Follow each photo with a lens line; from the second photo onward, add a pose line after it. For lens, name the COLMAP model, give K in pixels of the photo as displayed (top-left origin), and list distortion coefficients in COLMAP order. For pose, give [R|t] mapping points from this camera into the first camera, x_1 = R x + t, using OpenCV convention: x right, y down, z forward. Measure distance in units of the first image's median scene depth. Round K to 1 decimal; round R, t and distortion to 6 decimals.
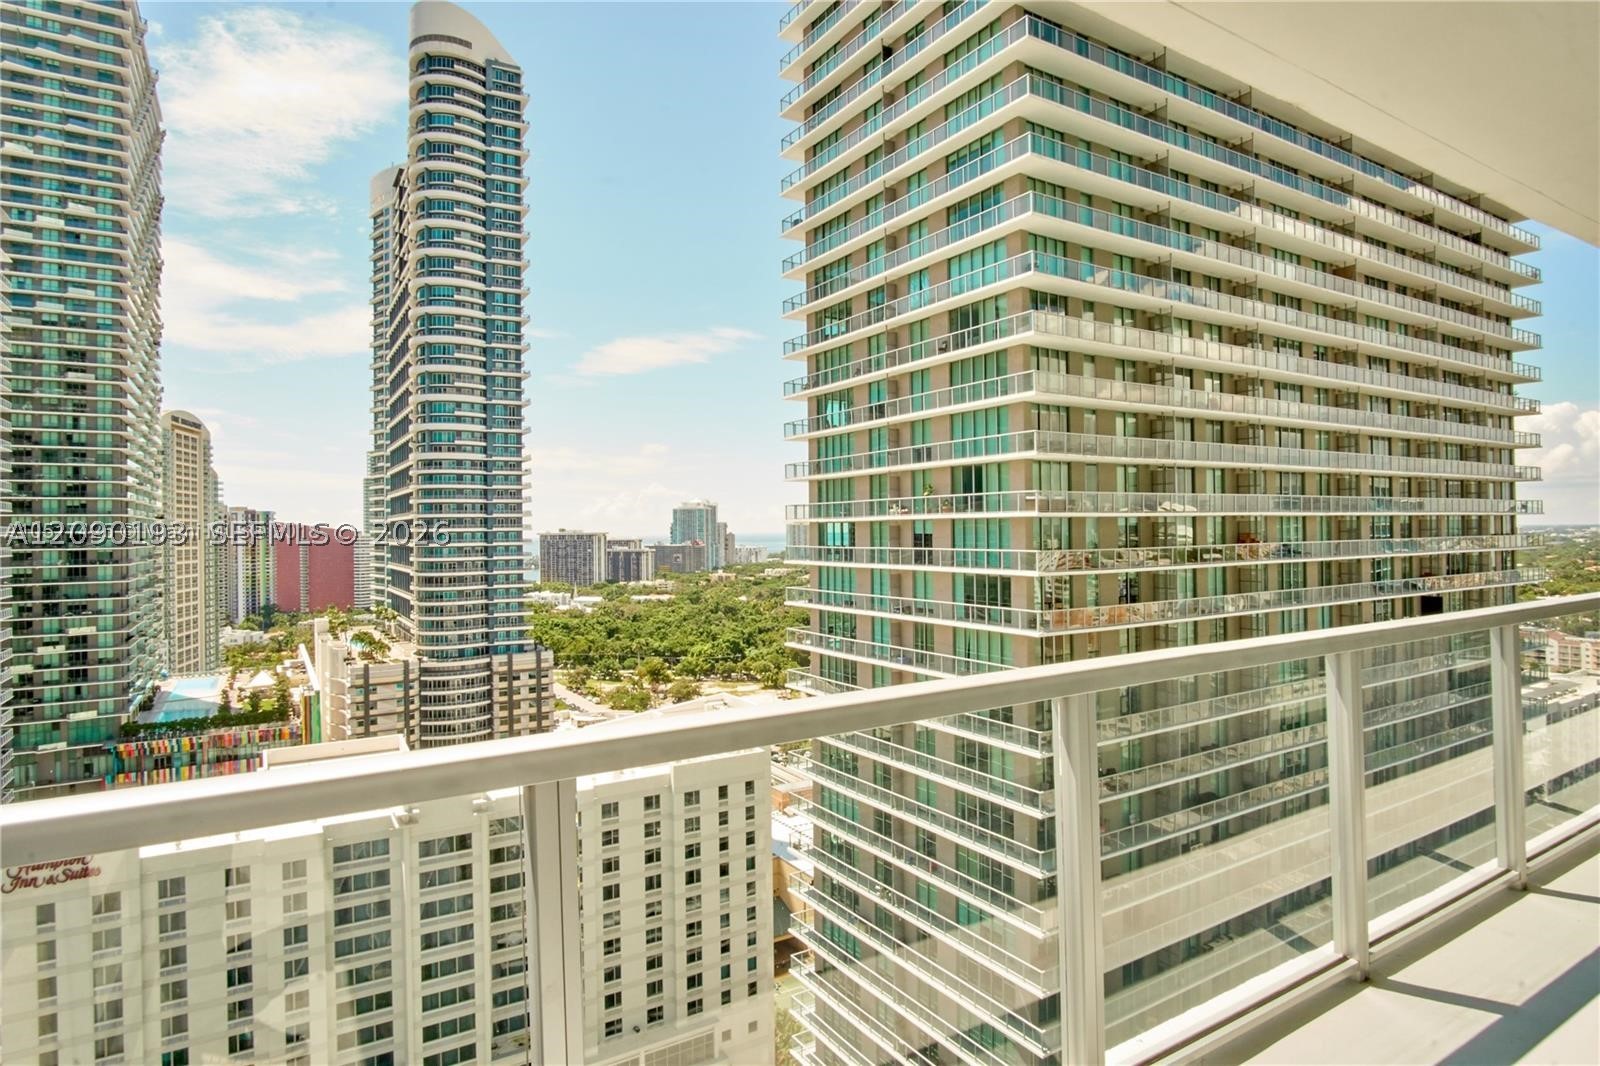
lens RADIAL K [[856.3, 0, 779.4], [0, 856.3, 525.9], [0, 0, 1]] dist [-0.035320, 0.009231]
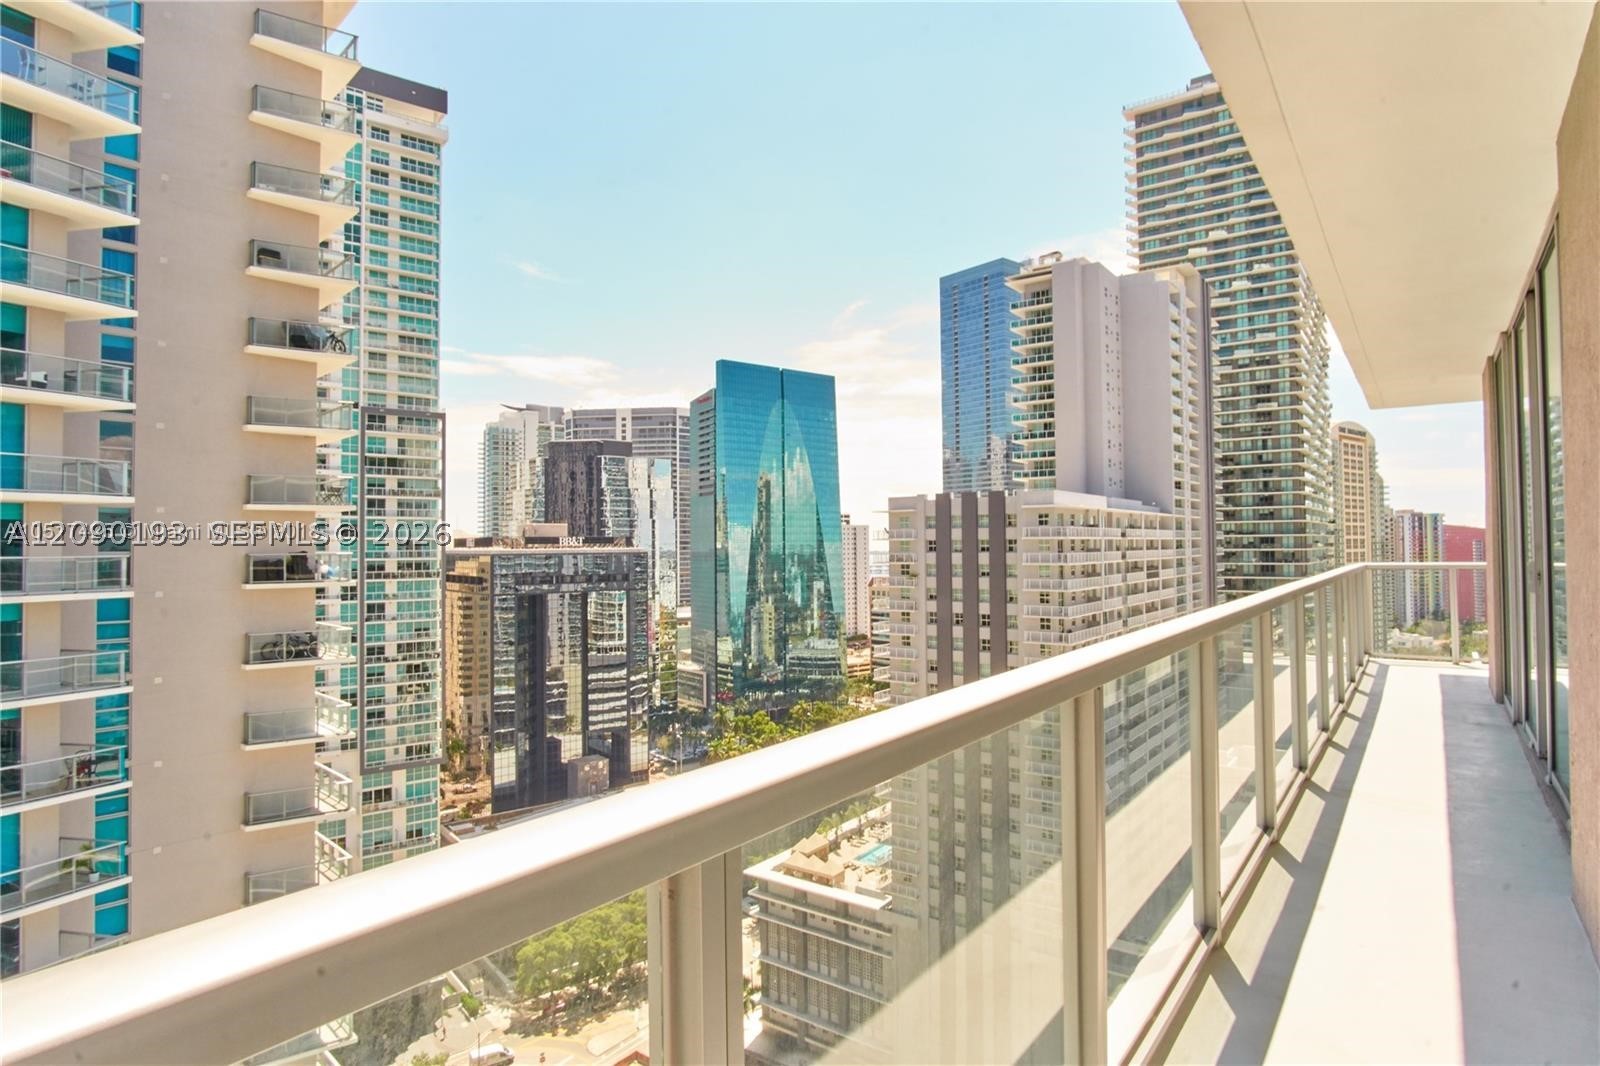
lens RADIAL K [[856.3, 0, 810.8], [0, 856.3, 524.5], [0, 0, 1]] dist [-0.035320, 0.009231]
pose [[0.377958, -0.013709, -0.925721, 0.042763], [0.009790, 0.999894, -0.010810, -0.001024], [0.925771, -0.004977, 0.378052, -0.066494]]
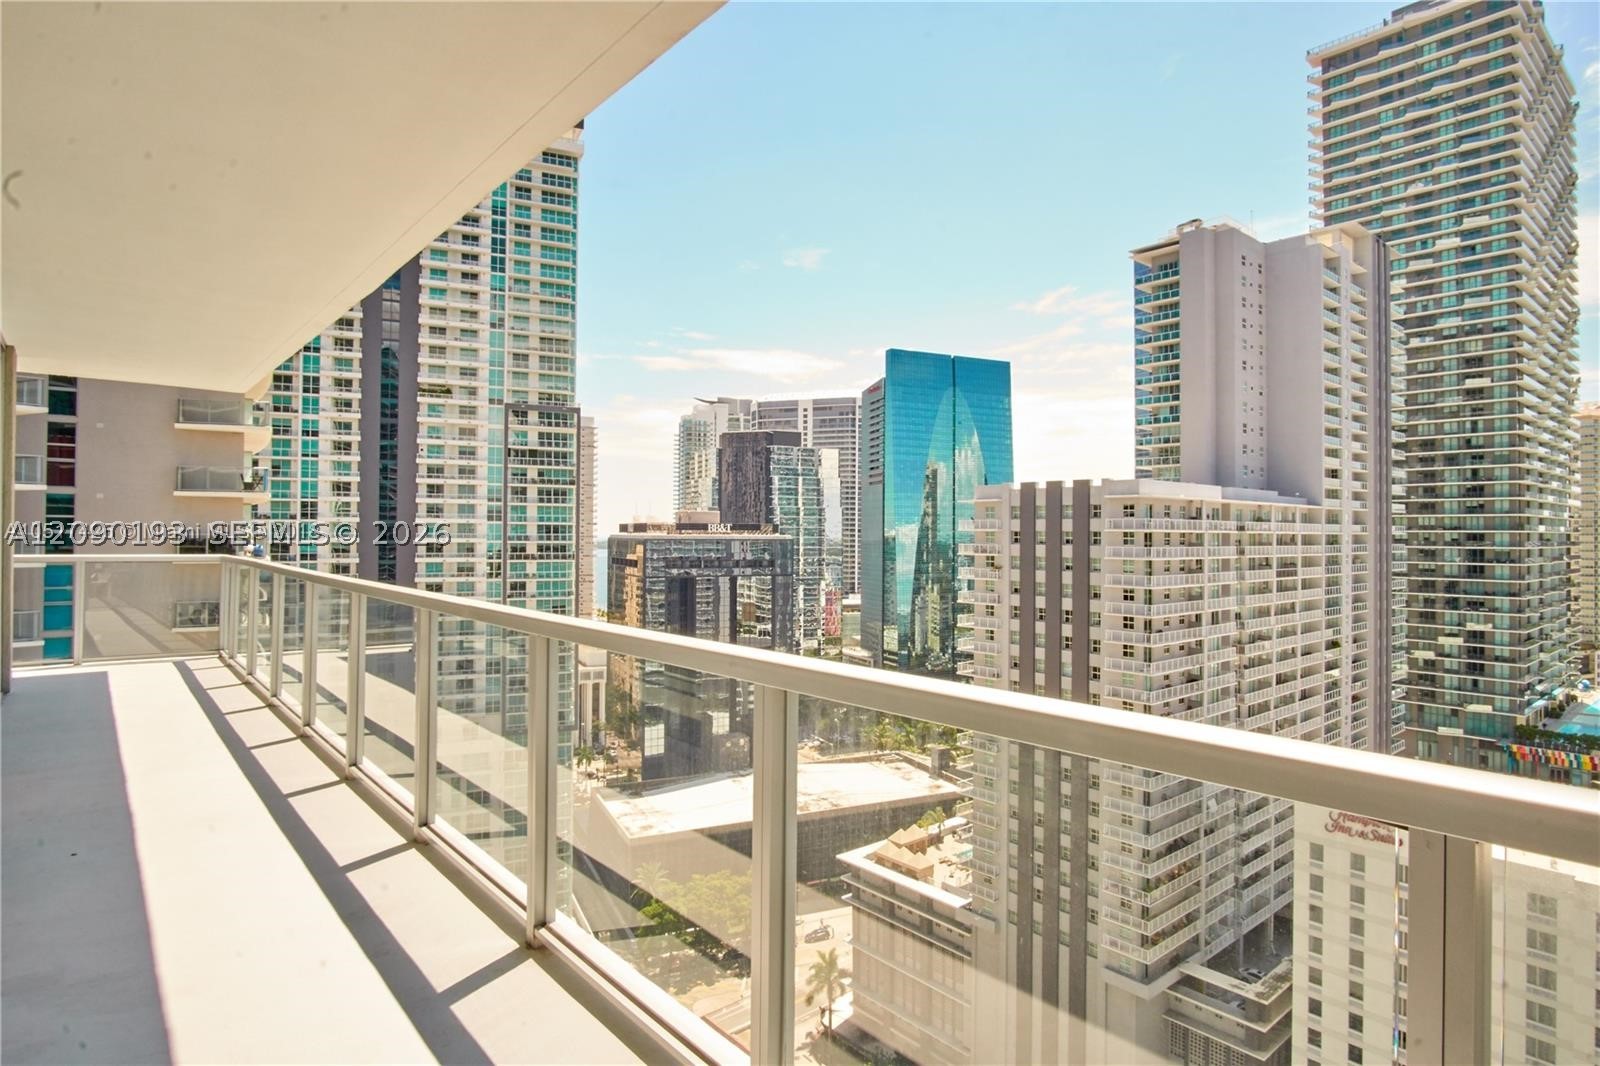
lens RADIAL K [[856.3, 0, 833.0], [0, 856.3, 523.8], [0, 0, 1]] dist [-0.035320, 0.009231]
pose [[0.154442, 0.000872, -0.988001, 0.072793], [-0.002184, 0.999997, 0.000542, -0.000600], [0.987999, 0.002074, 0.154443, 0.047719]]
